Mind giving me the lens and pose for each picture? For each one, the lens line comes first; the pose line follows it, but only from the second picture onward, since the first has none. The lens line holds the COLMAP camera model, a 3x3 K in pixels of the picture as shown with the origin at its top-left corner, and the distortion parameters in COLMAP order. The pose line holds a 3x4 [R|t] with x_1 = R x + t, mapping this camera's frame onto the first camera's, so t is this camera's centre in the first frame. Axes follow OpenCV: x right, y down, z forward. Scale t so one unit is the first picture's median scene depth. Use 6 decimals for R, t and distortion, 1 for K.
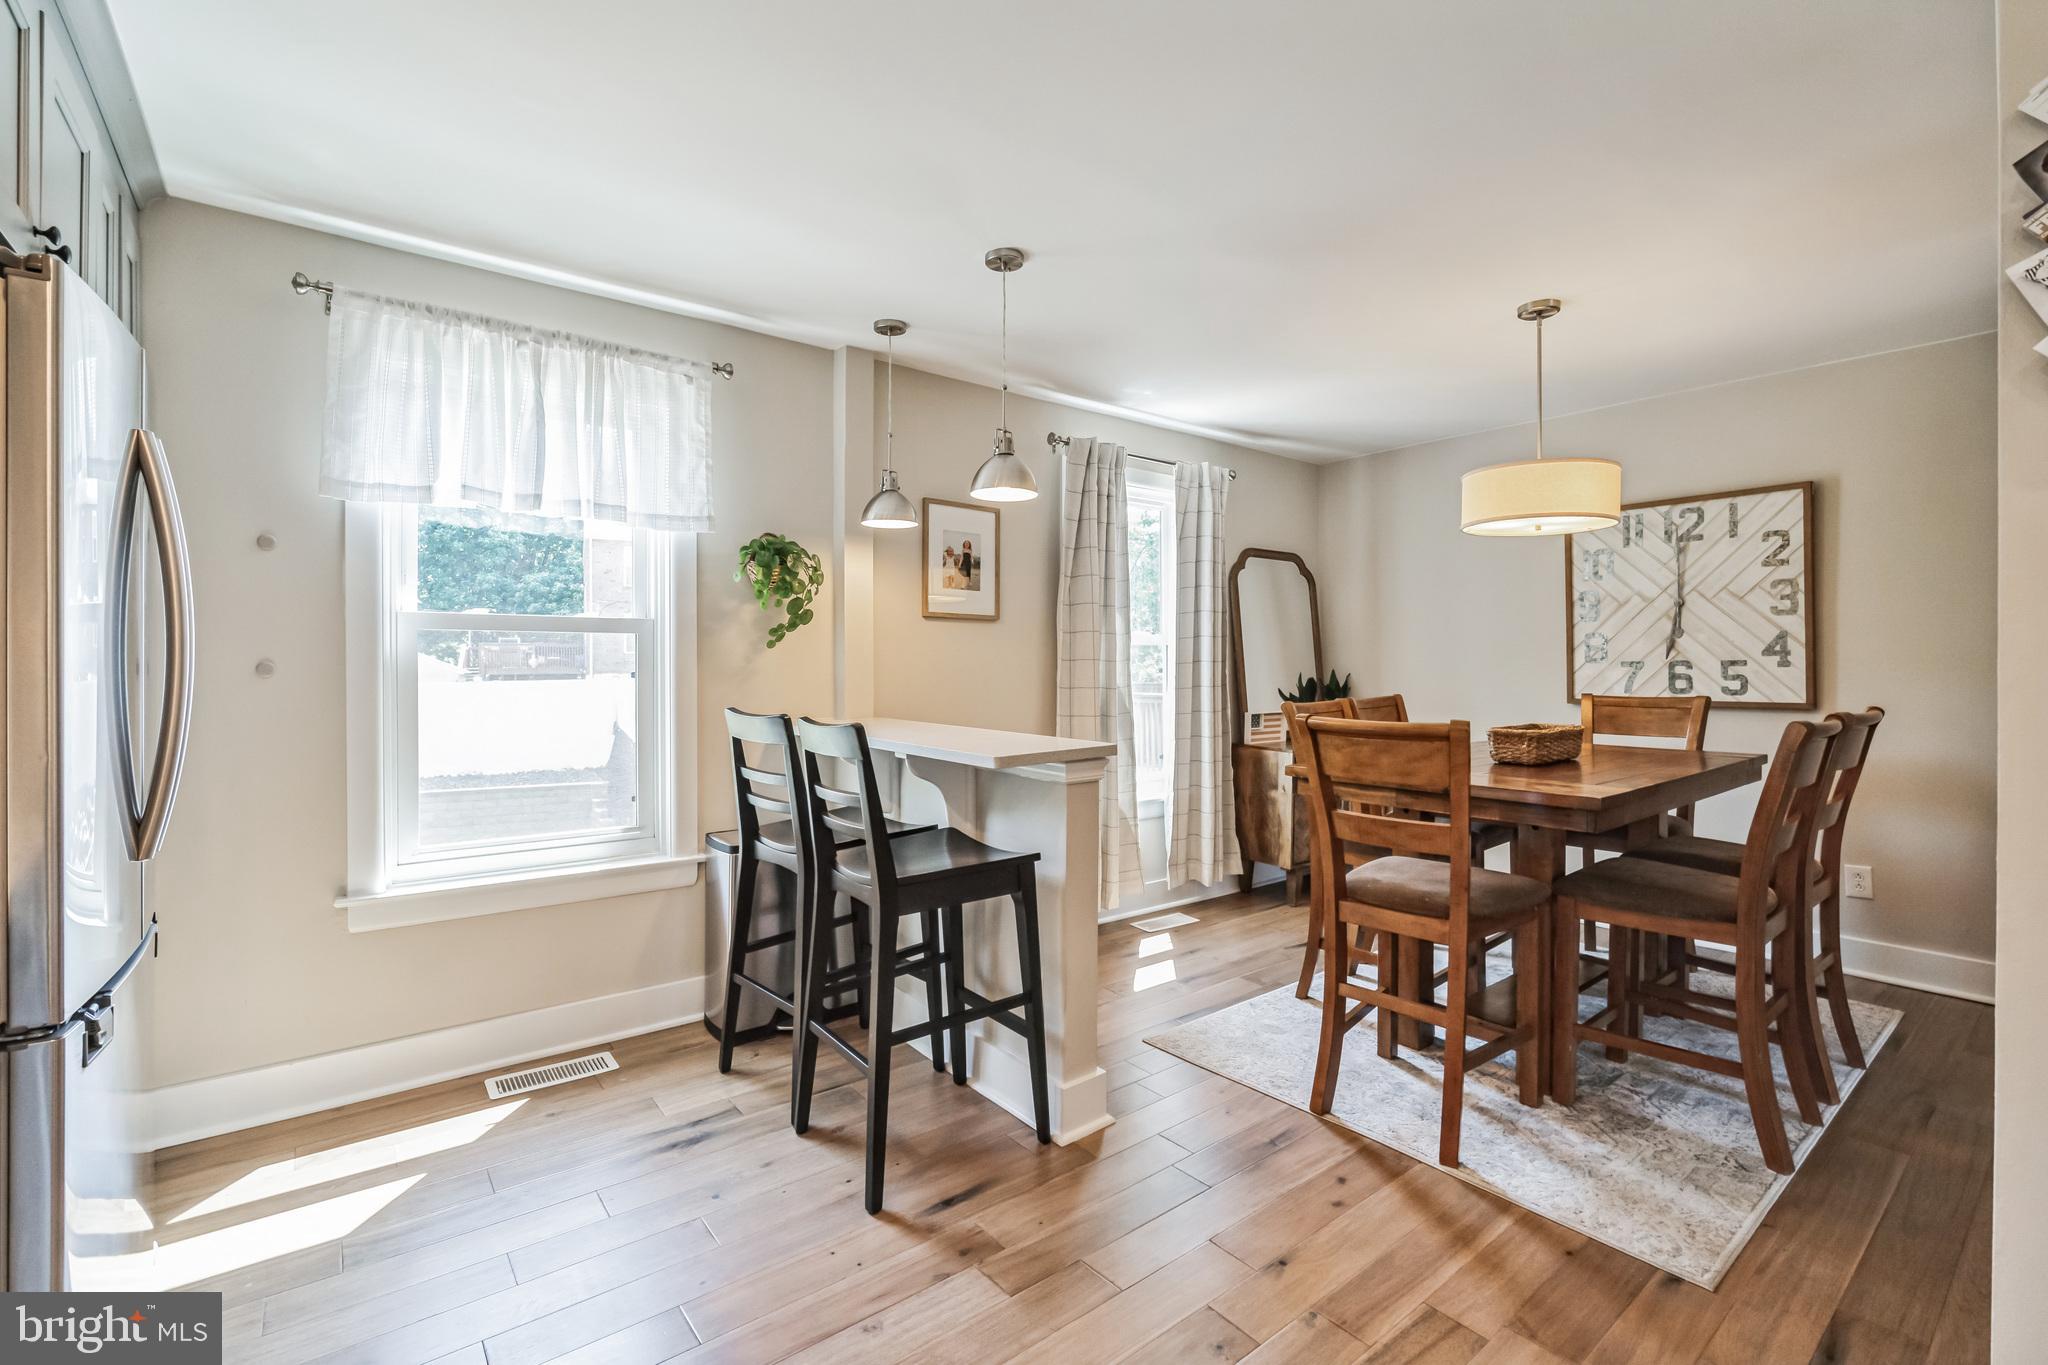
lens RADIAL K [[905.1, 0, 1024.0], [0, 905.1, 682.5], [0, 0, 1]] dist [-0.012331, 0.000063]
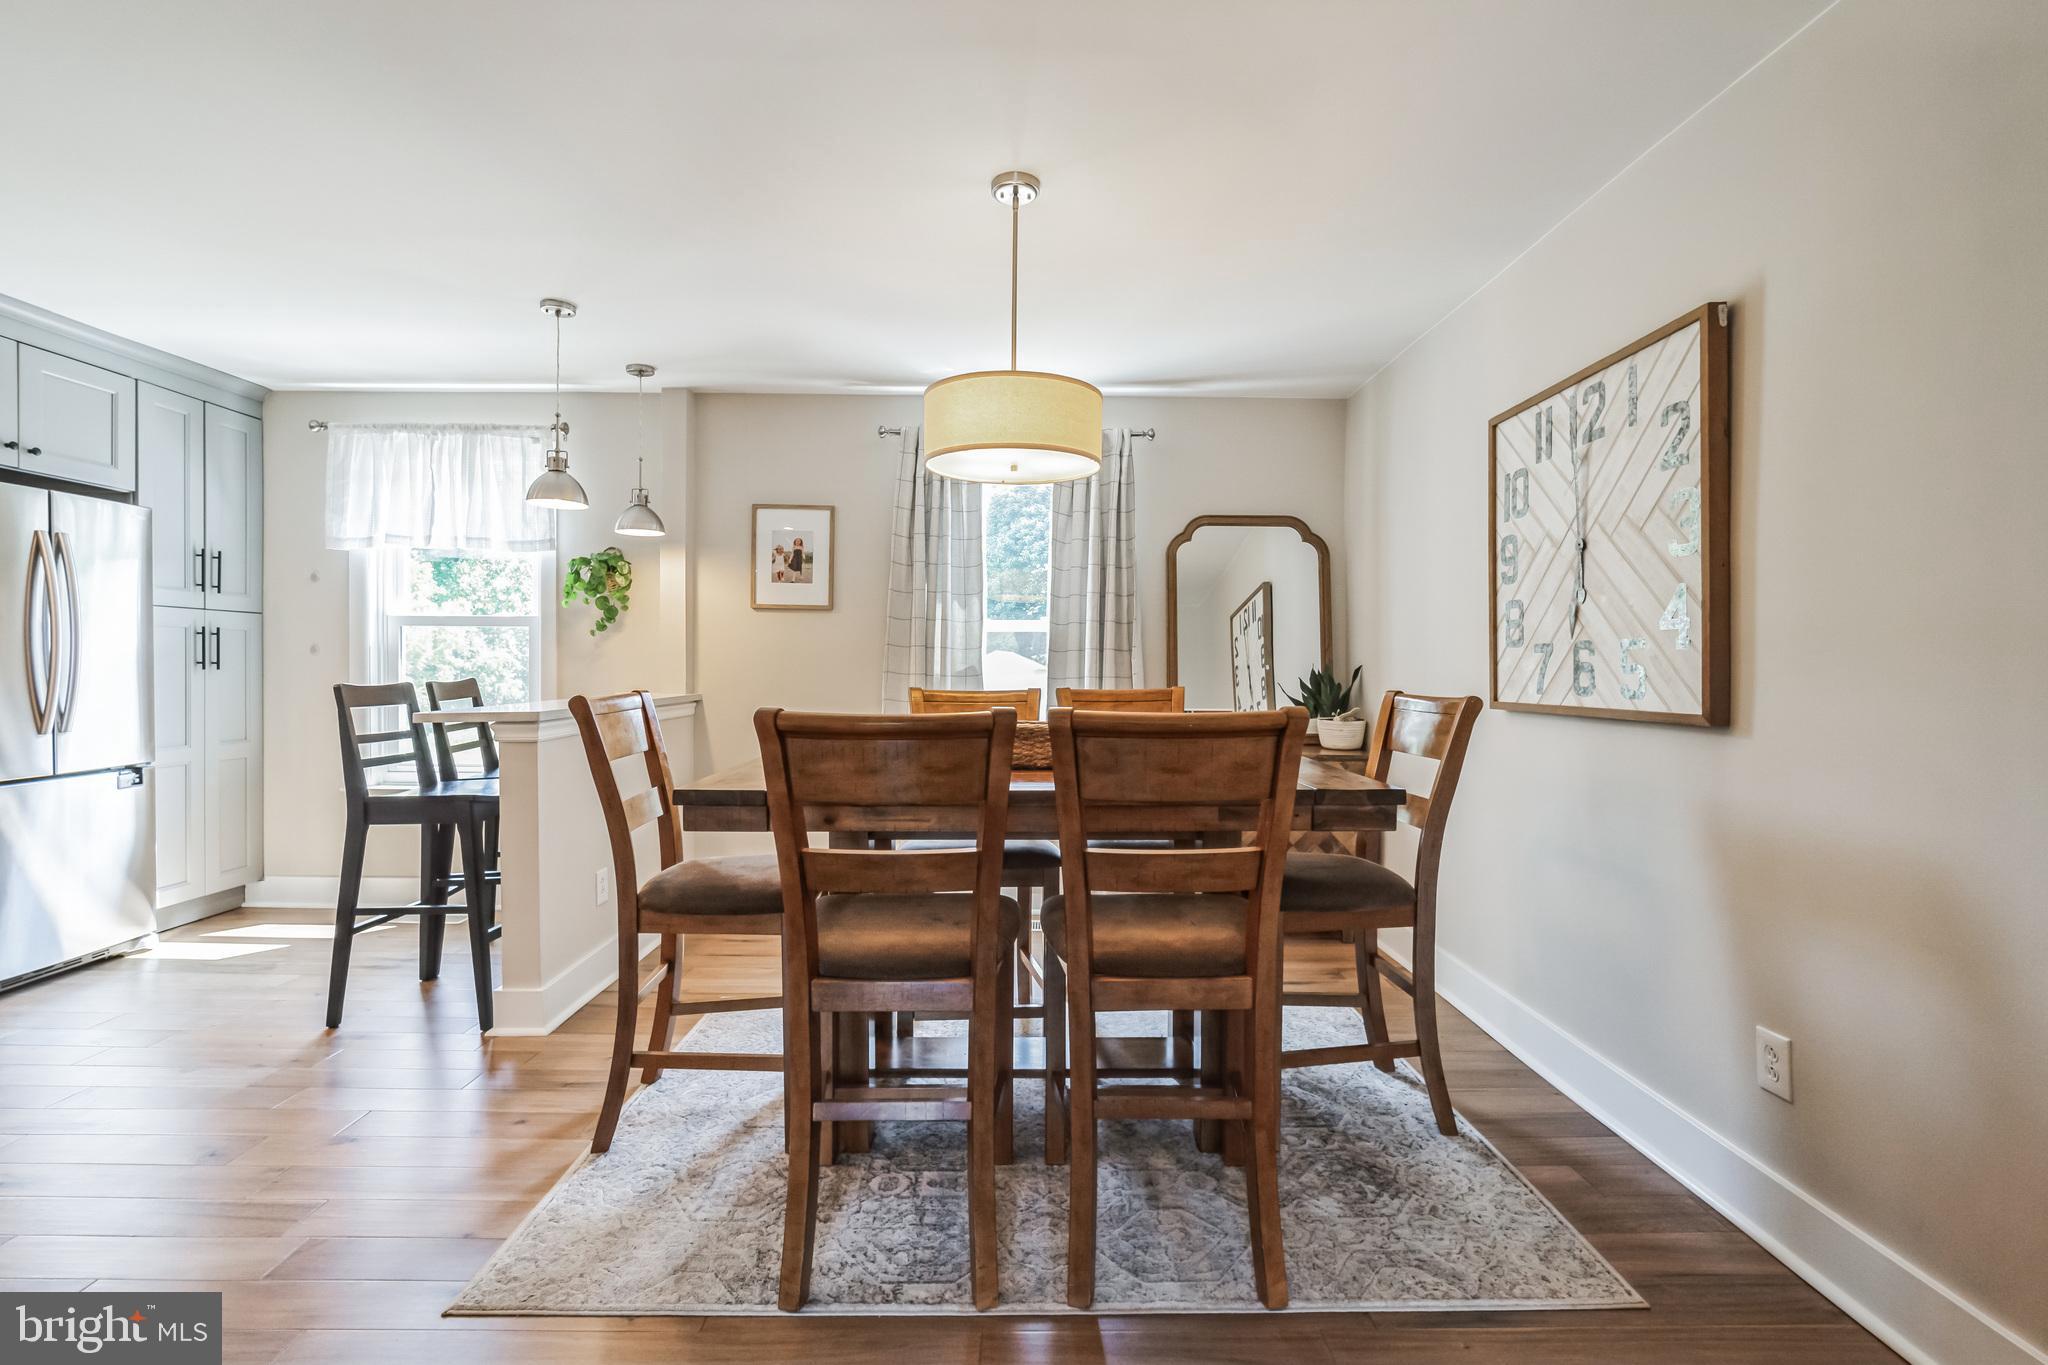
lens RADIAL K [[906.1, 0, 1021.0], [0, 906.1, 690.4], [0, 0, 1]] dist [-0.002721, -0.000111]
pose [[0.784796, 0.024117, -0.619285, 0.836597], [-0.019286, 0.999709, 0.014492, 0.007468], [0.619455, 0.000570, 0.785032, 0.297473]]
